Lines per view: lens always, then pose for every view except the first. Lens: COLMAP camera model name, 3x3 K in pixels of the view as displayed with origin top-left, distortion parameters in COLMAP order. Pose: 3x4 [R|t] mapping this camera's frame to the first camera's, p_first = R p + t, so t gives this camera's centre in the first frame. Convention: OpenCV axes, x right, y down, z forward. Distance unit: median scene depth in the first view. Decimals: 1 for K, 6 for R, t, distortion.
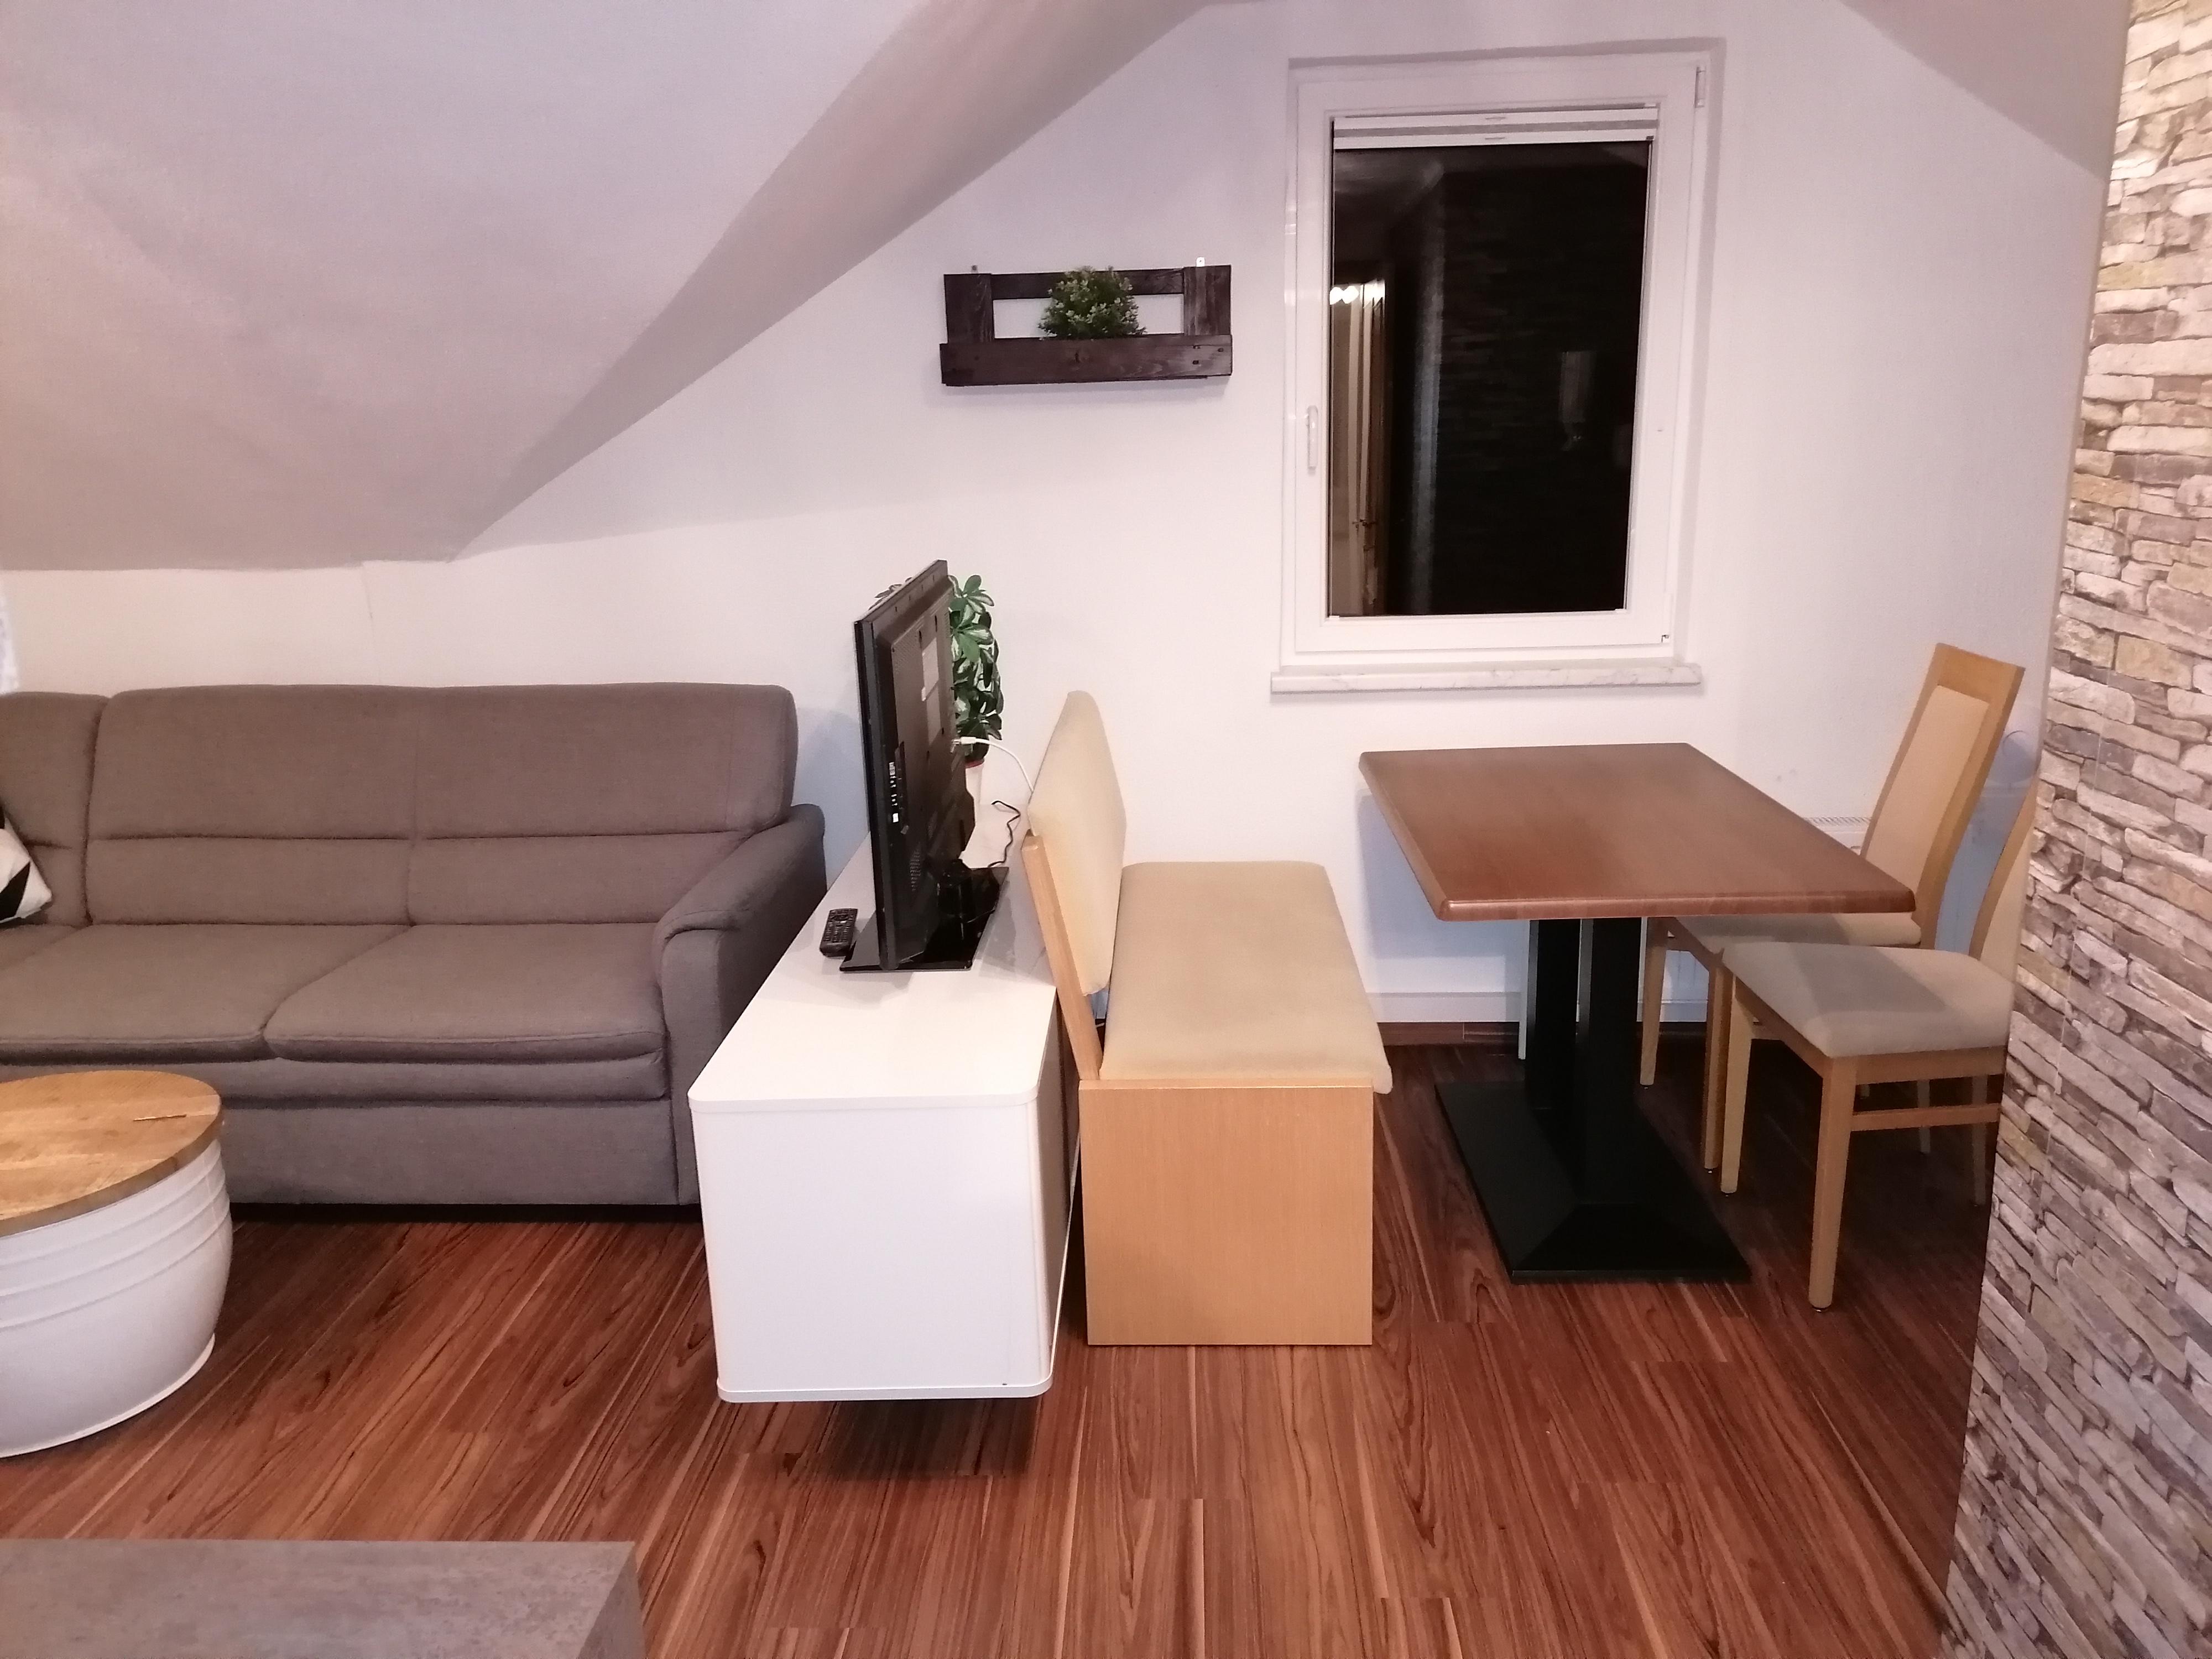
lens RADIAL K [[1701.7, 0, 1108.5], [0, 1701.7, 825.0], [0, 0, 1]] dist [0.005778, 0.003569]
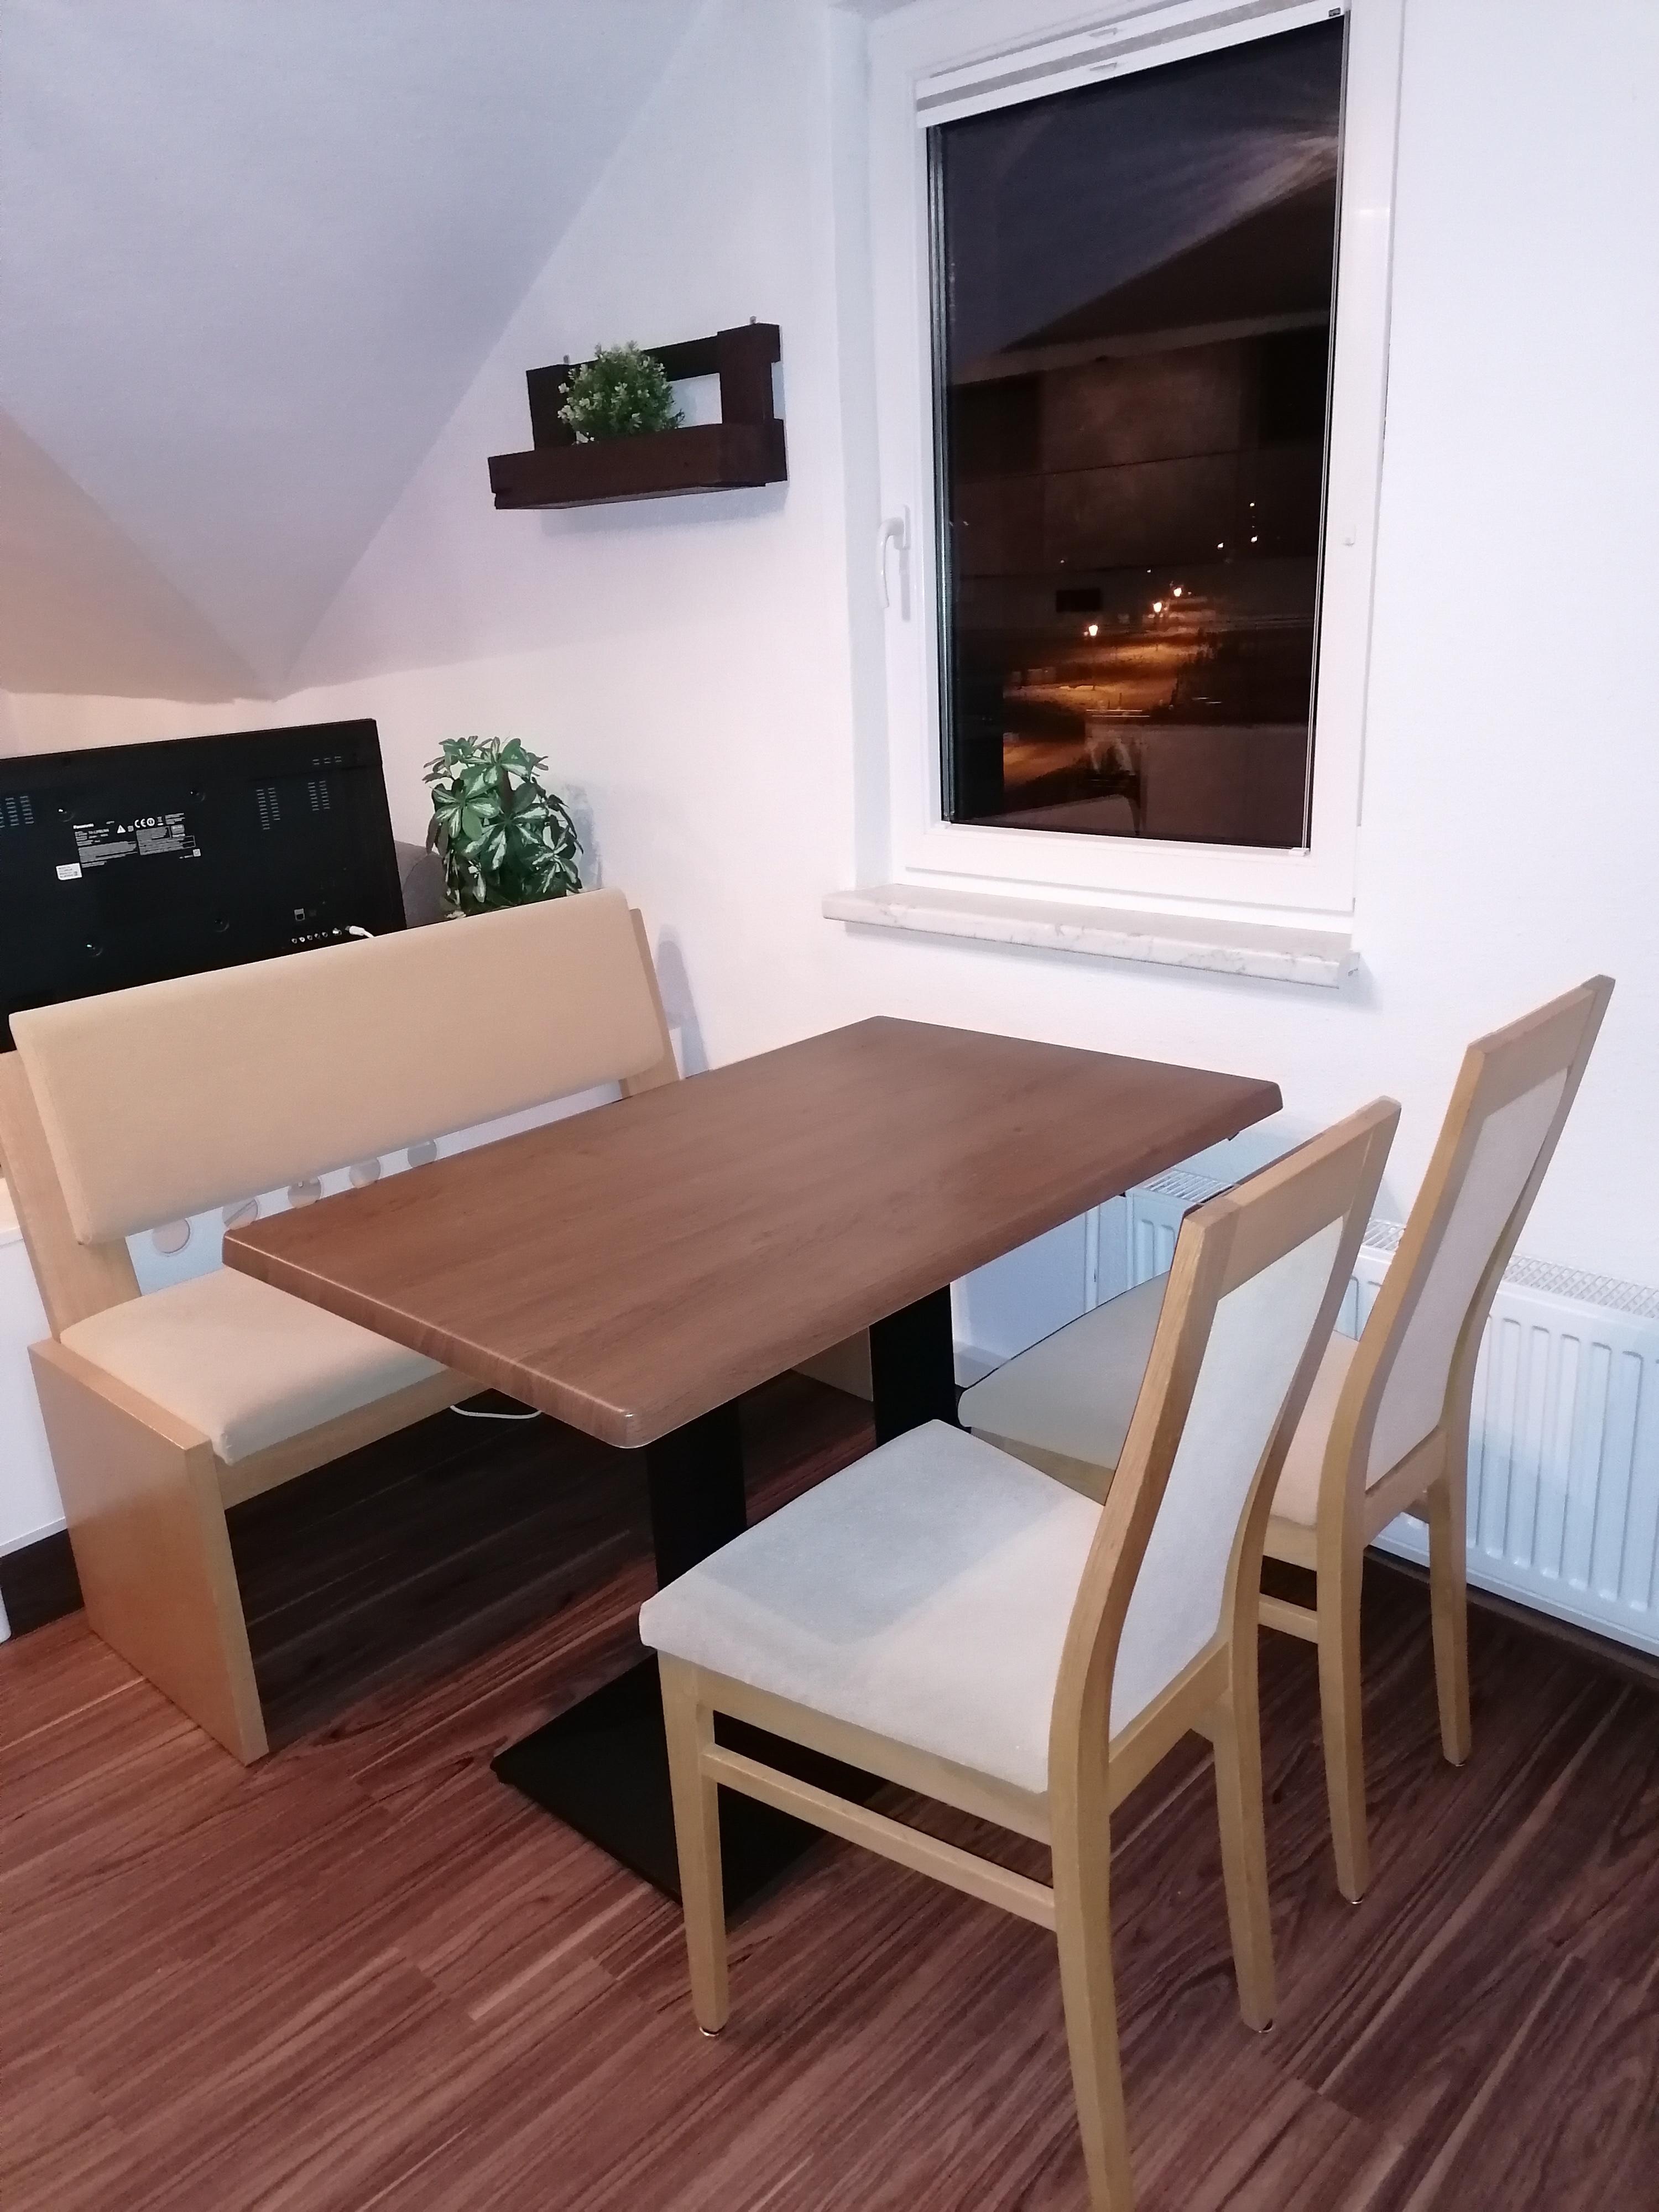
lens RADIAL K [[1701.7, 0, 830.8], [0, 1701.7, 1111.0], [0, 0, 1]] dist [0.005778, 0.003569]
pose [[0.754526, 0.191585, -0.627682, 0.602697], [-0.136285, 0.981331, 0.135702, -0.098984], [0.641963, -0.016847, 0.766551, 0.443176]]
